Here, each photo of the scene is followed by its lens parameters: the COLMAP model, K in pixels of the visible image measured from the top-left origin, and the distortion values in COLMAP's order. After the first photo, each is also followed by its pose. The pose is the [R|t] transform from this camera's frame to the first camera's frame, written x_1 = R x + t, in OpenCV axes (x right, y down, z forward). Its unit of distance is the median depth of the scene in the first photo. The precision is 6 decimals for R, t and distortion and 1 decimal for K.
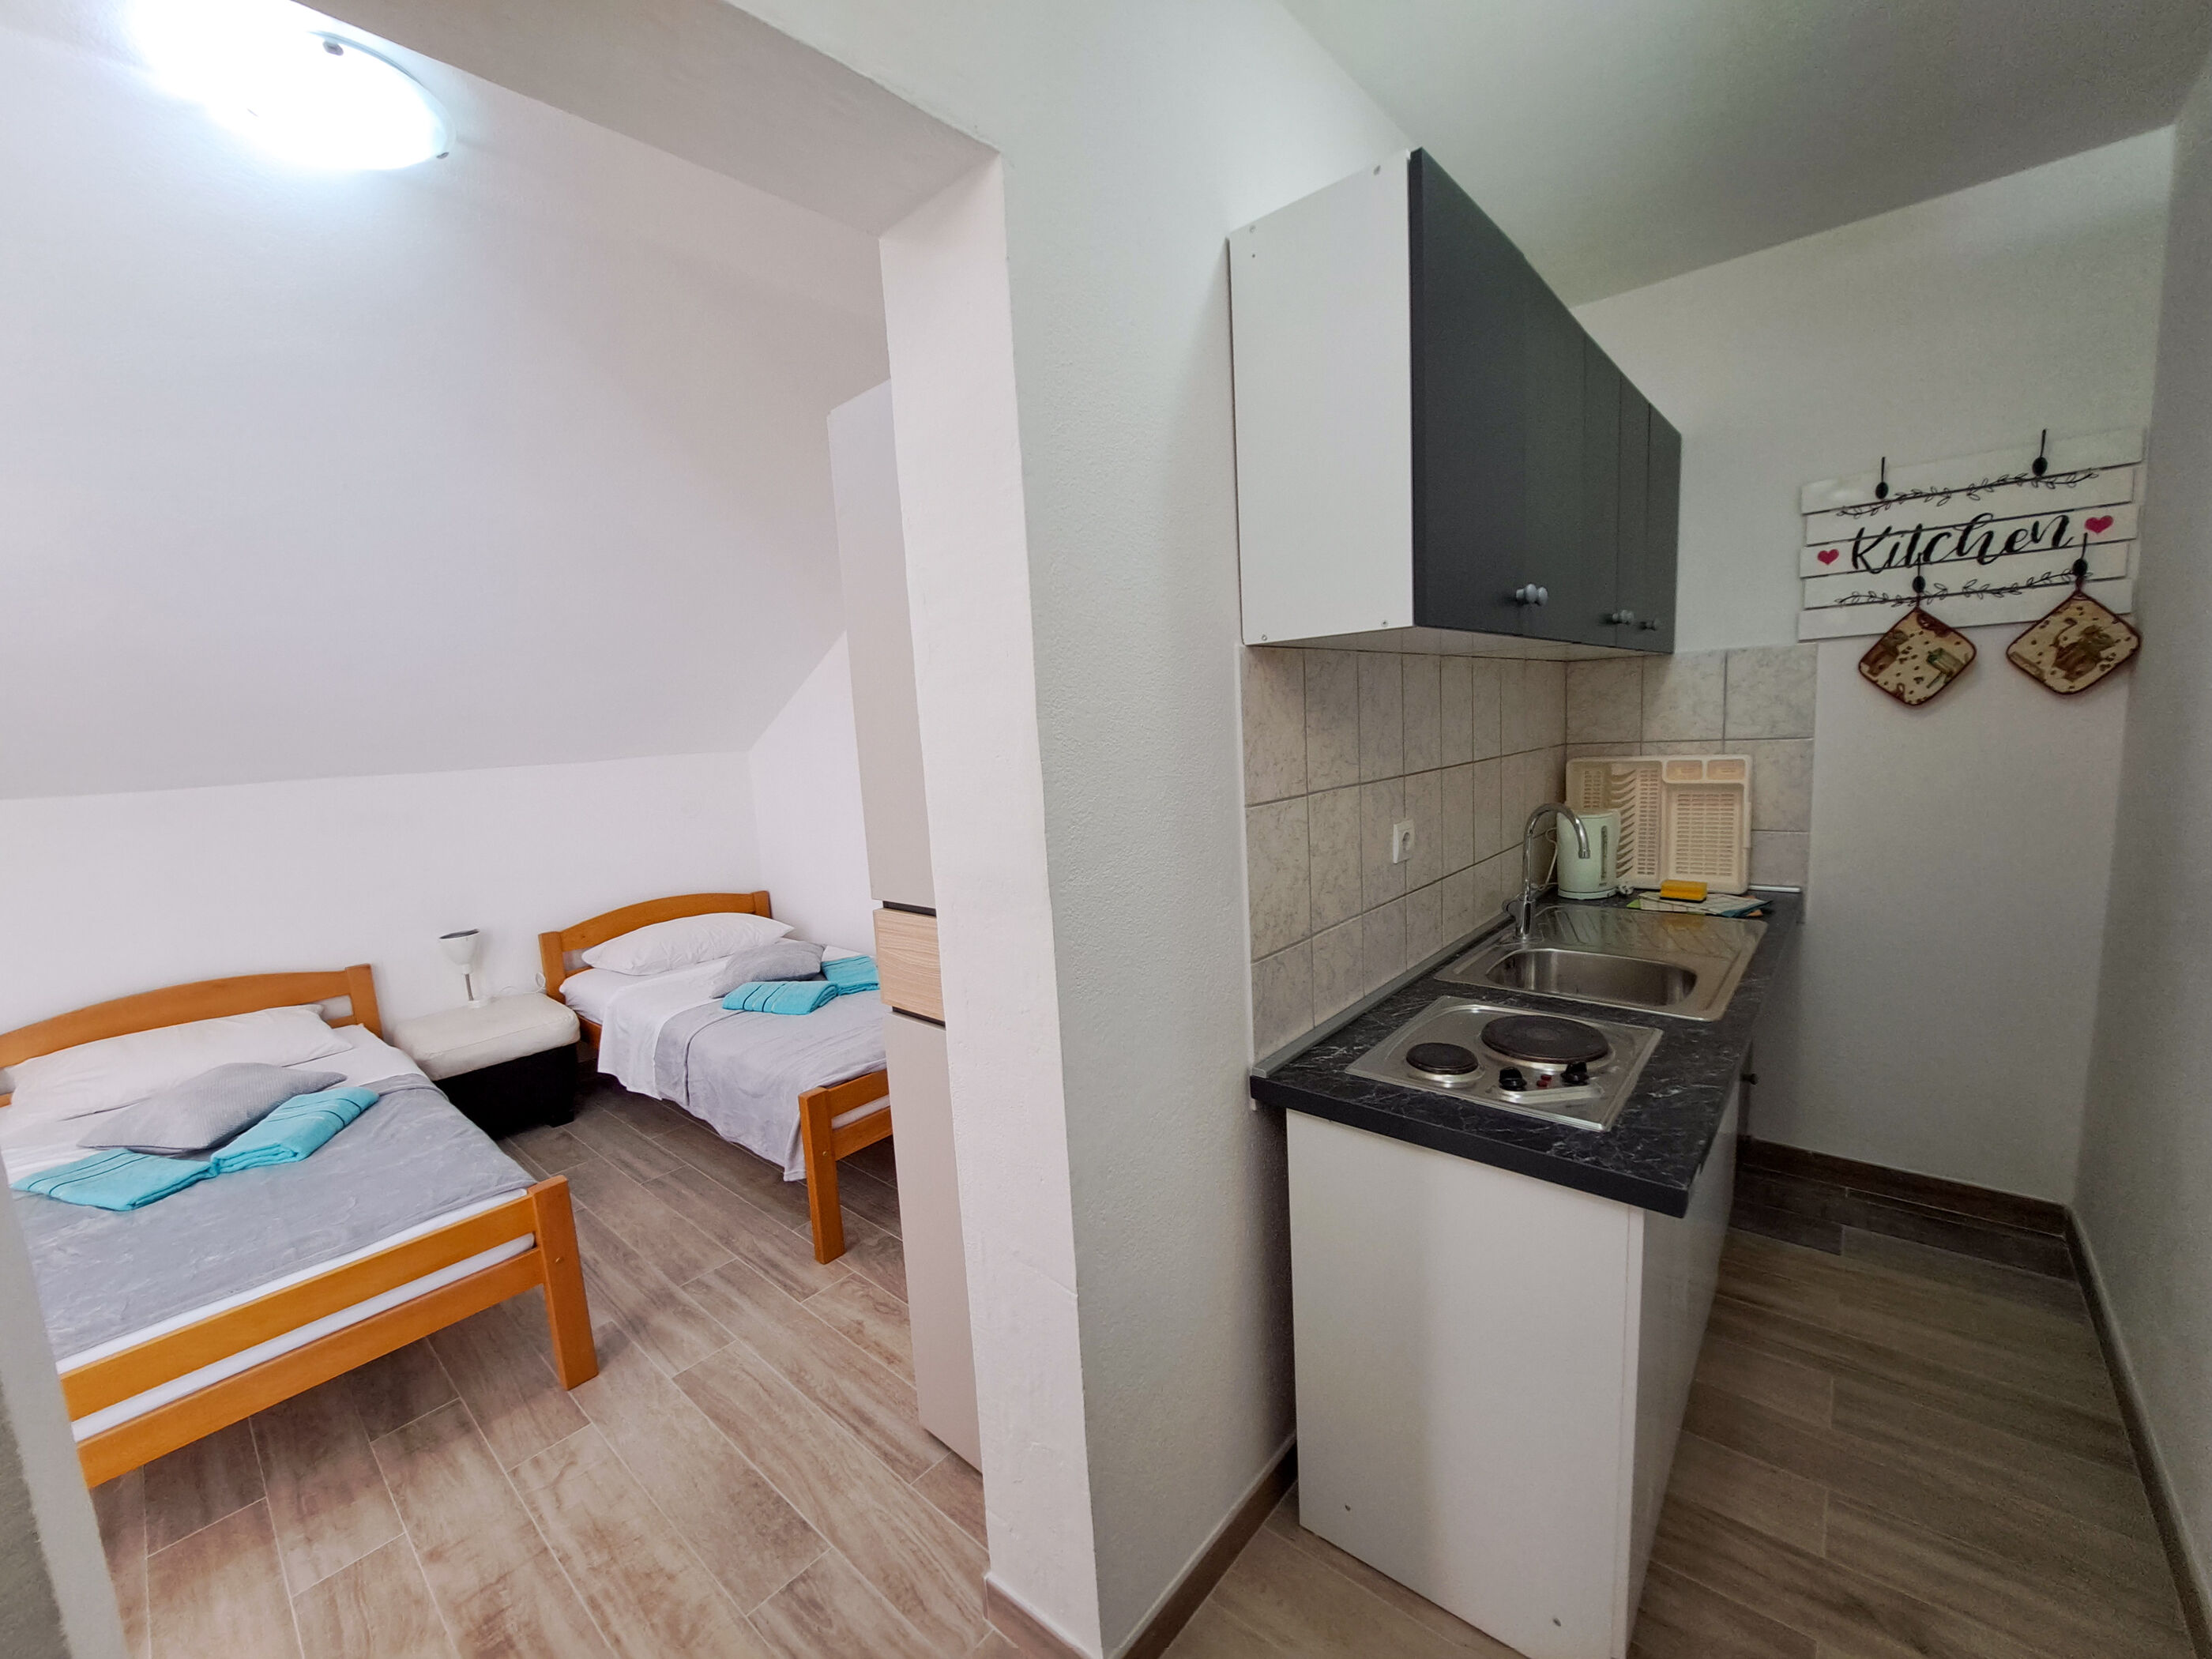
lens RADIAL K [[882.5, 0, 1100.0], [0, 882.5, 834.0], [0, 0, 1]] dist [-0.017176, 0.000349]
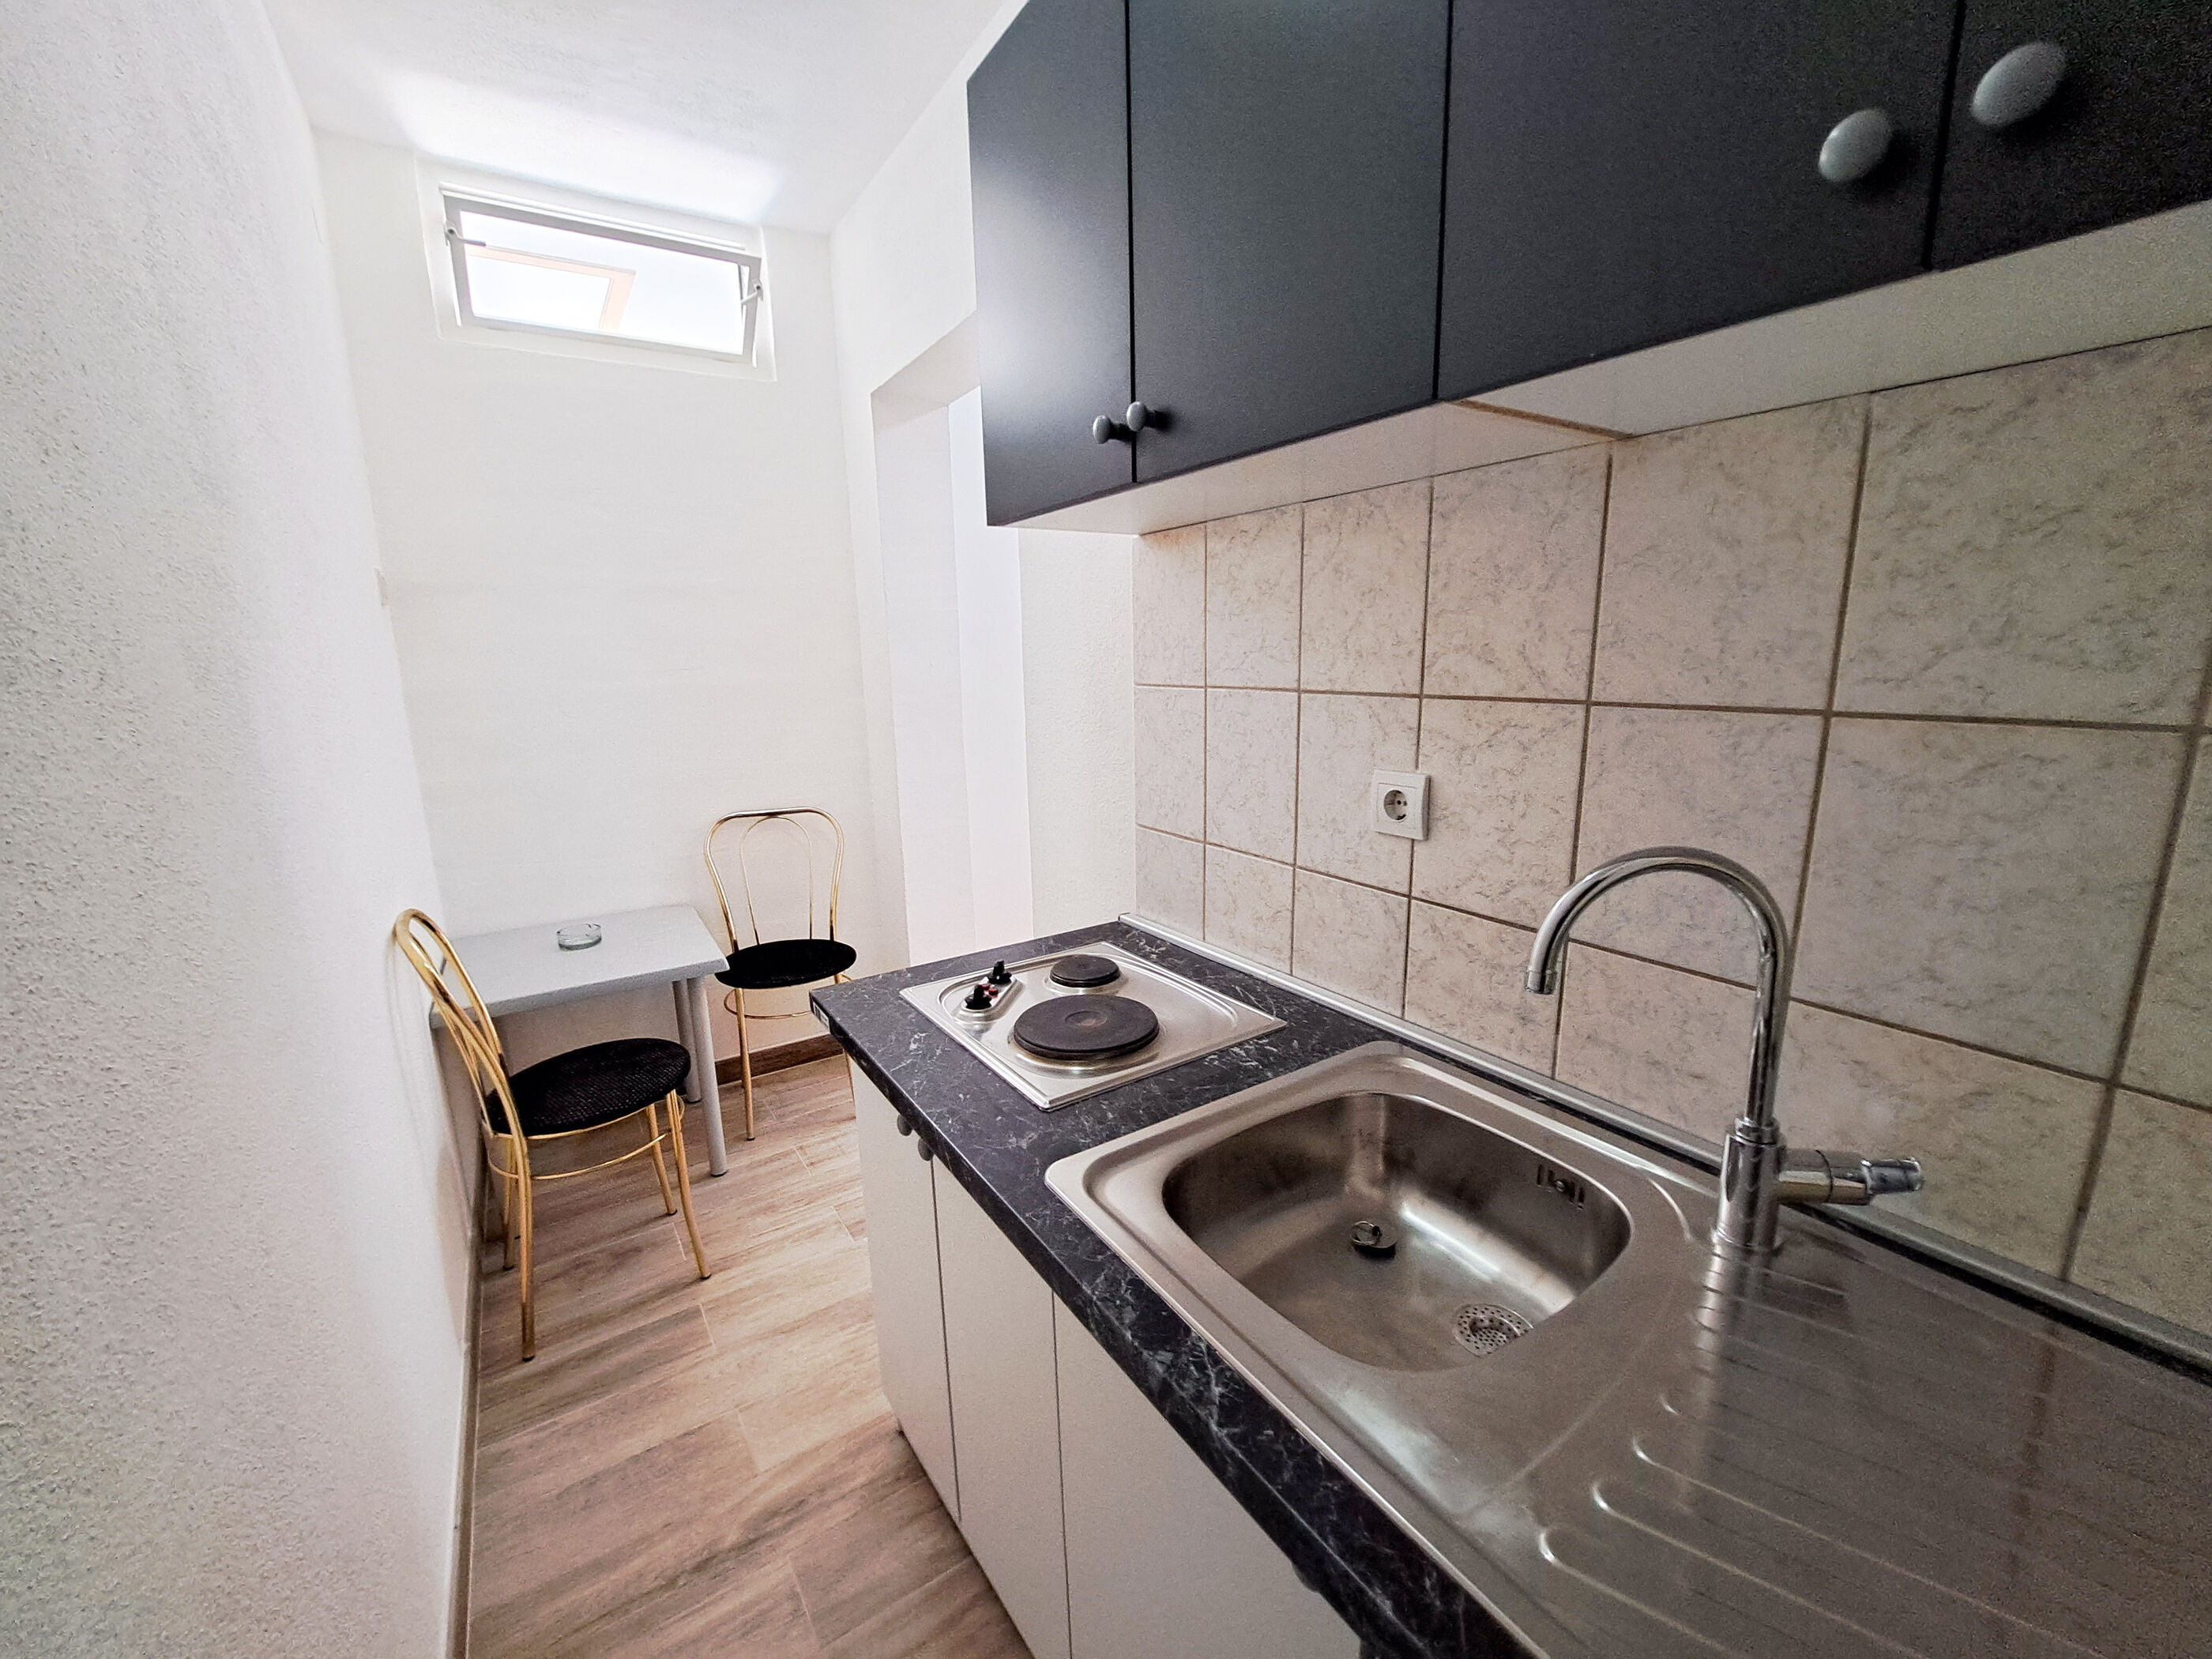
lens RADIAL K [[878.6, 0, 1102.5], [0, 878.6, 834.3], [0, 0, 1]] dist [-0.012205, 0.000564]
pose [[-0.258009, 0.261209, -0.930162, 0.859424], [-0.084739, 0.952930, 0.291108, -0.116397], [0.962419, 0.153930, -0.223730, 0.841588]]
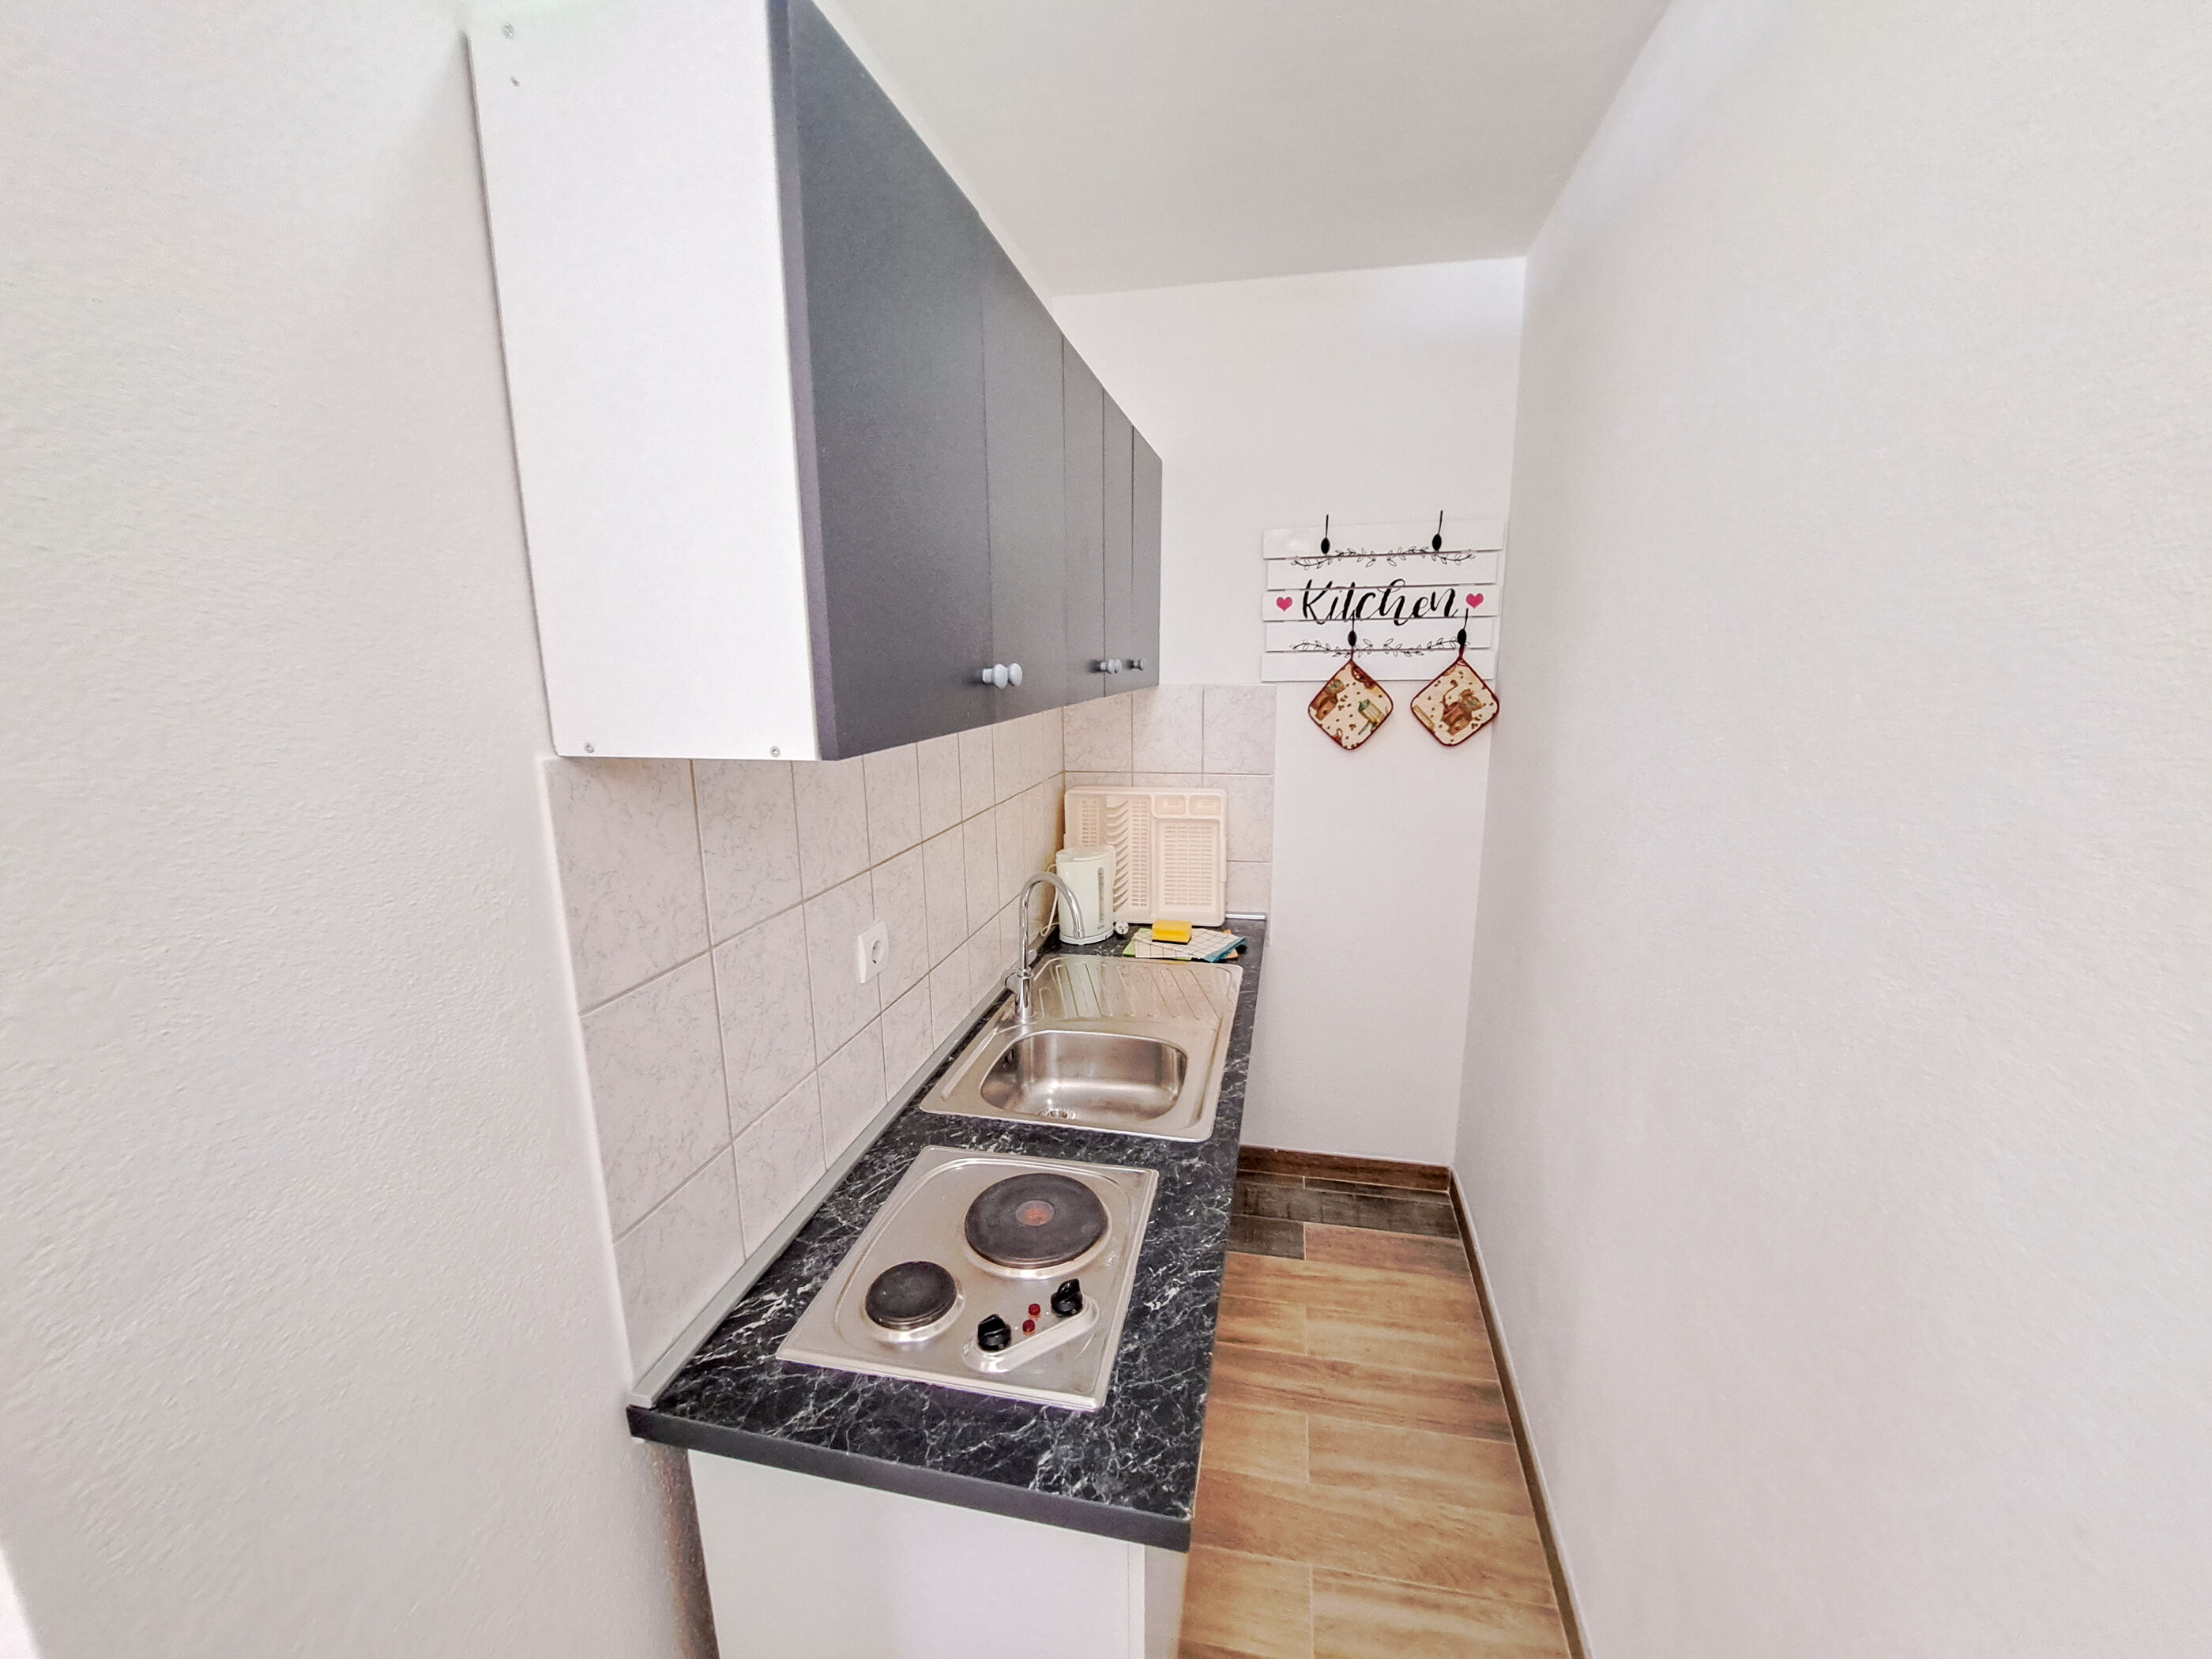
lens RADIAL K [[882.5, 0, 1100.0], [0, 882.5, 834.0], [0, 0, 1]] dist [-0.017176, 0.000349]
pose [[0.871976, -0.053783, 0.486585, 0.128862], [0.026024, 0.997634, 0.063634, -0.126812], [-0.488856, -0.042825, 0.871313, 0.196068]]
